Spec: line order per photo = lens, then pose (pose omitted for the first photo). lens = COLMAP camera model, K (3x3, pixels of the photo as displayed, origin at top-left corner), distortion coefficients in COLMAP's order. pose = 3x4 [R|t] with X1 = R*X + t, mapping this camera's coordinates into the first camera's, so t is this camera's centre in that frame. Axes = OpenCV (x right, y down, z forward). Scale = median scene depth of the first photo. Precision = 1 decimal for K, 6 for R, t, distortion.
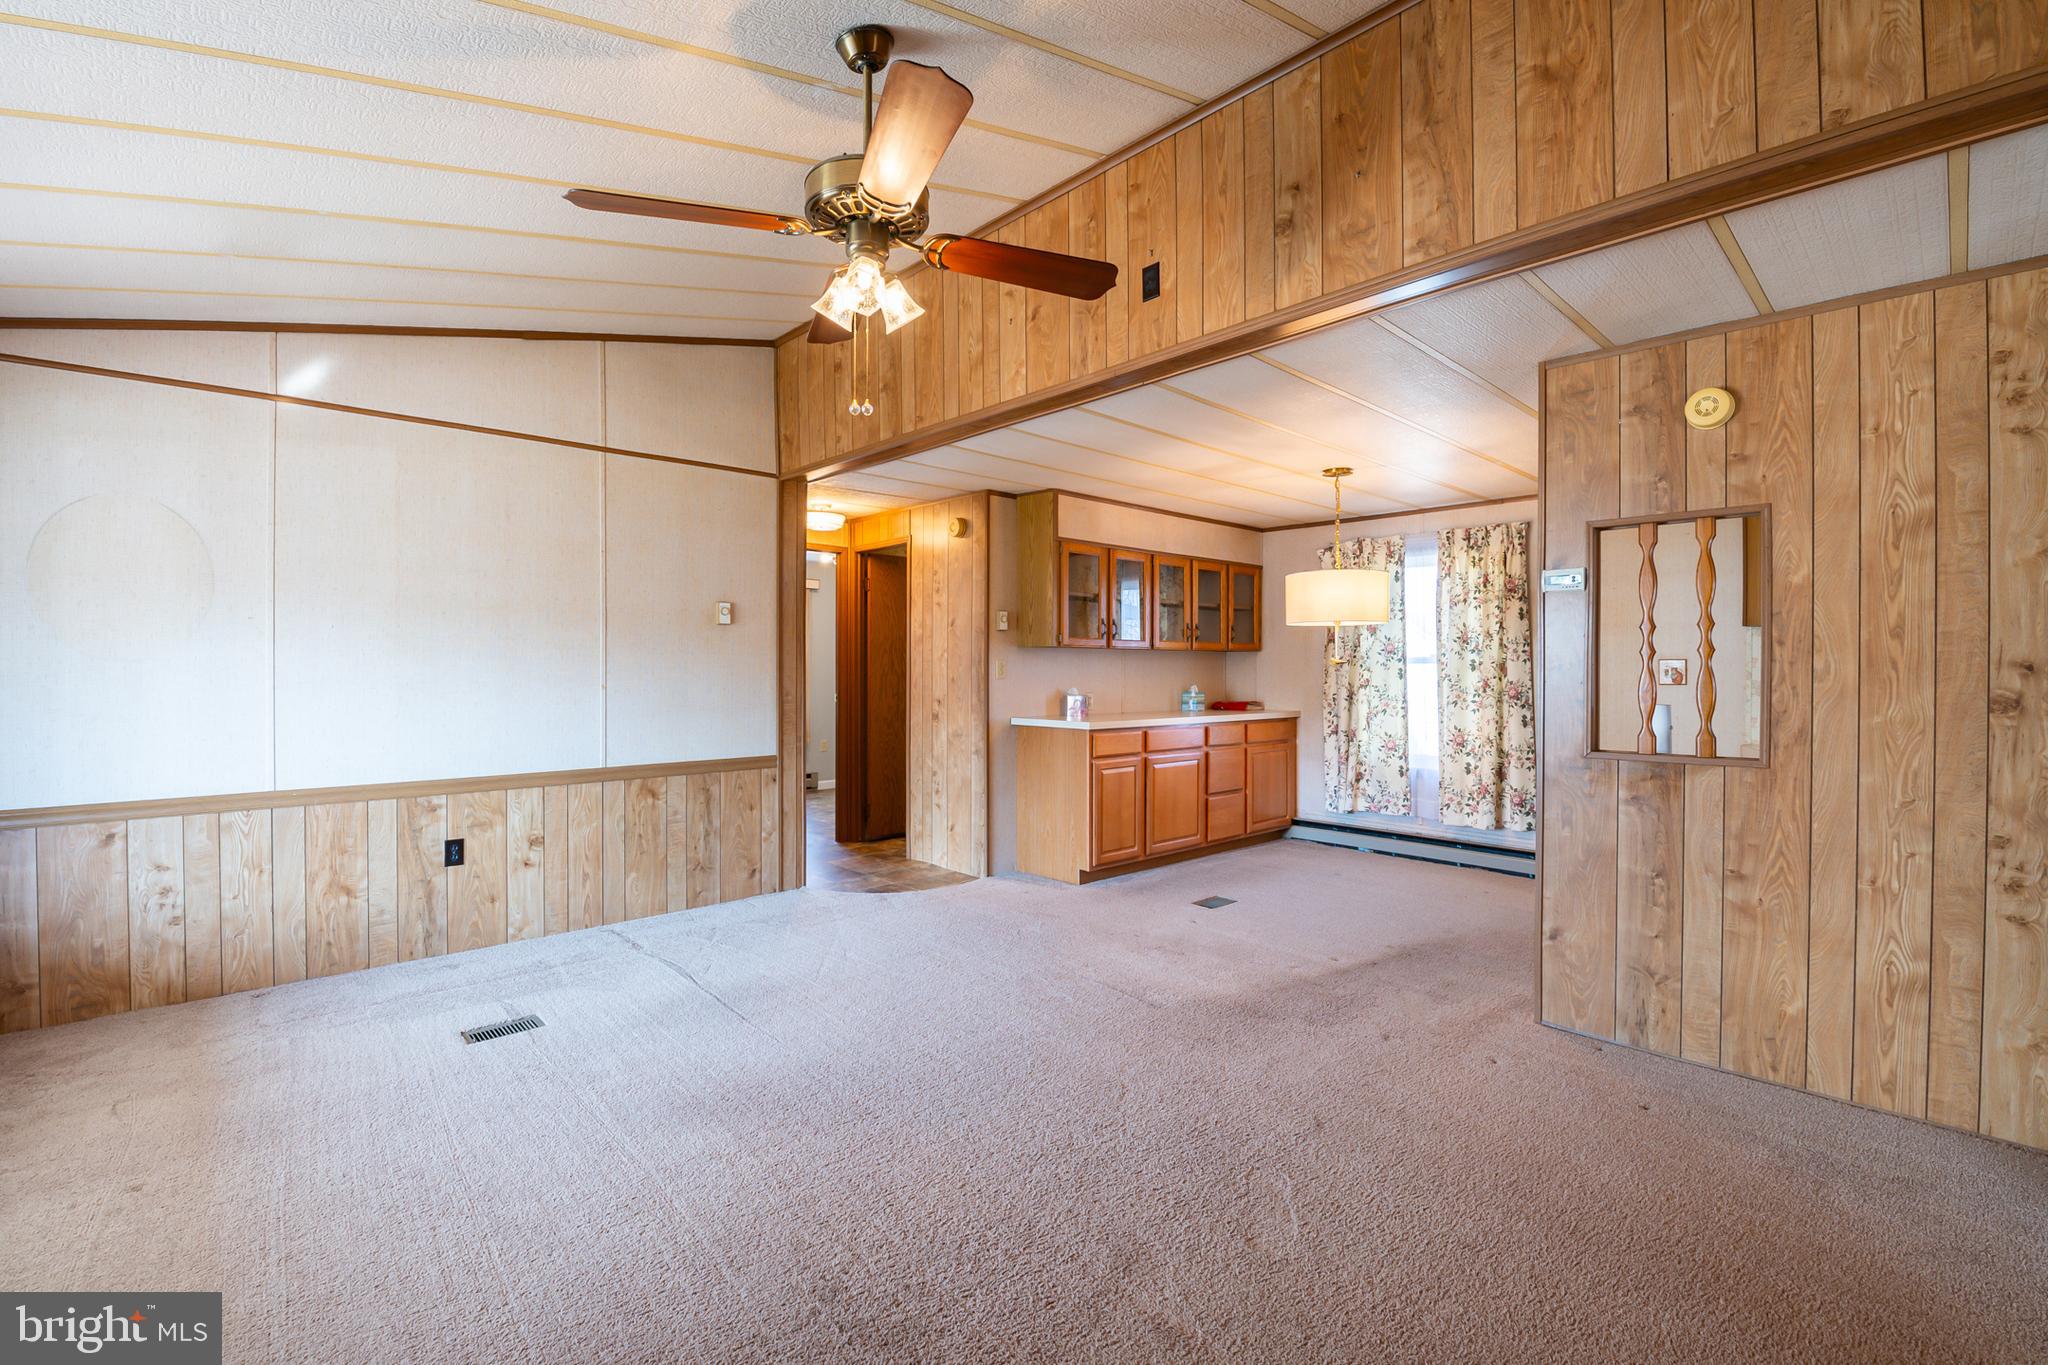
lens RADIAL K [[887.3, 0, 1006.2], [0, 887.3, 676.5], [0, 0, 1]] dist [-0.000219, -0.010601]
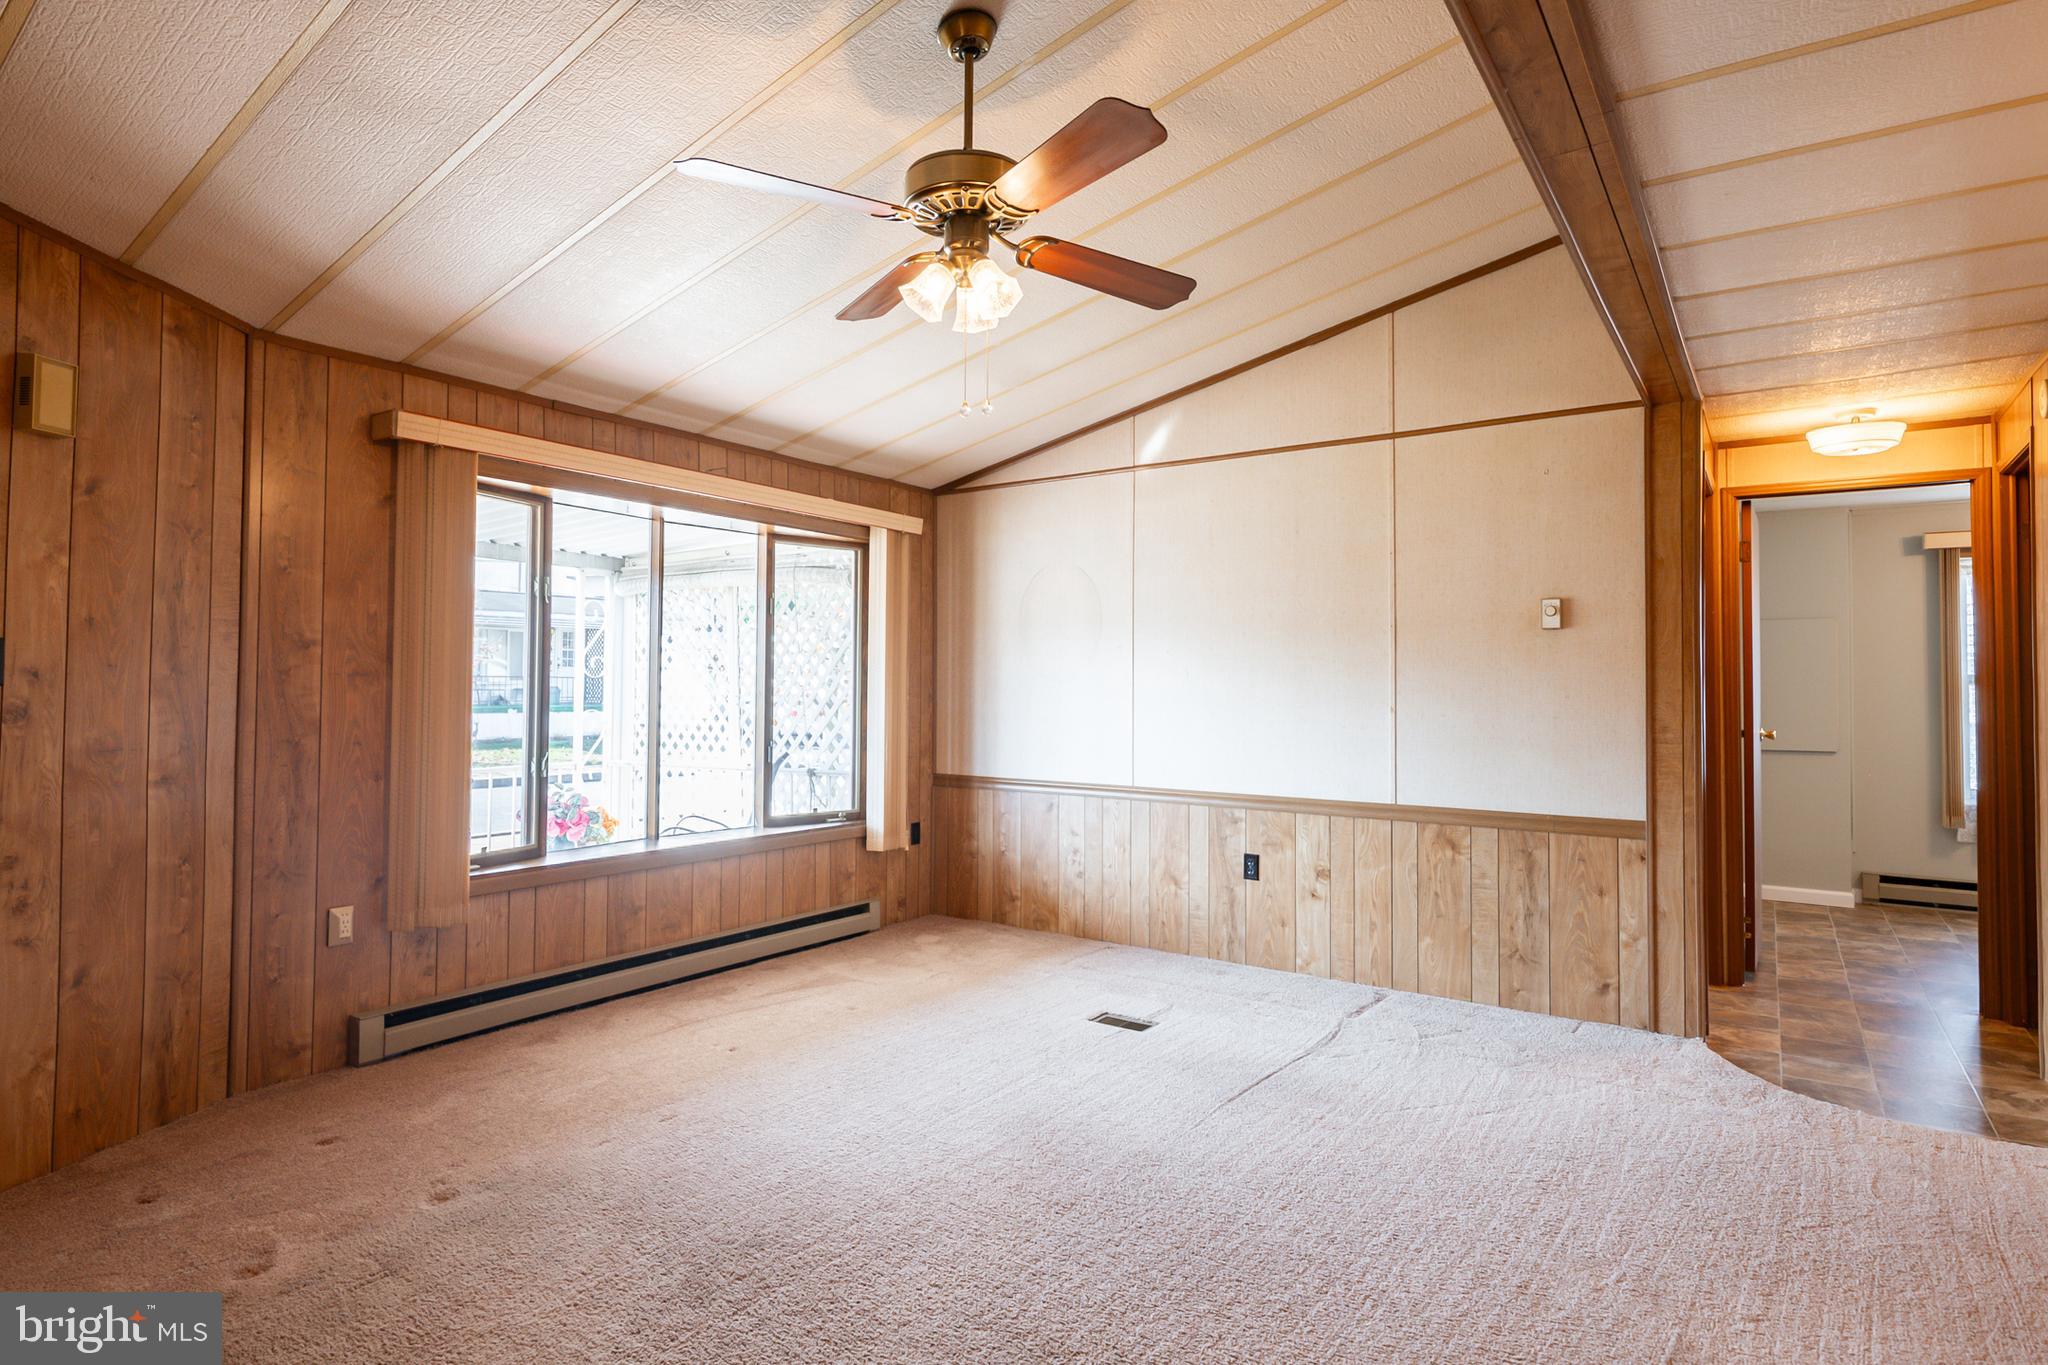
lens RADIAL K [[1091.0, 0, 1016.3], [0, 1091.0, 662.5], [0, 0, 1]] dist [0.002962, -0.000077]
pose [[0.205049, -0.019780, -0.978552, 0.541006], [-0.016488, 0.999584, -0.023660, -0.003443], [0.978613, 0.020986, 0.204638, 0.451441]]
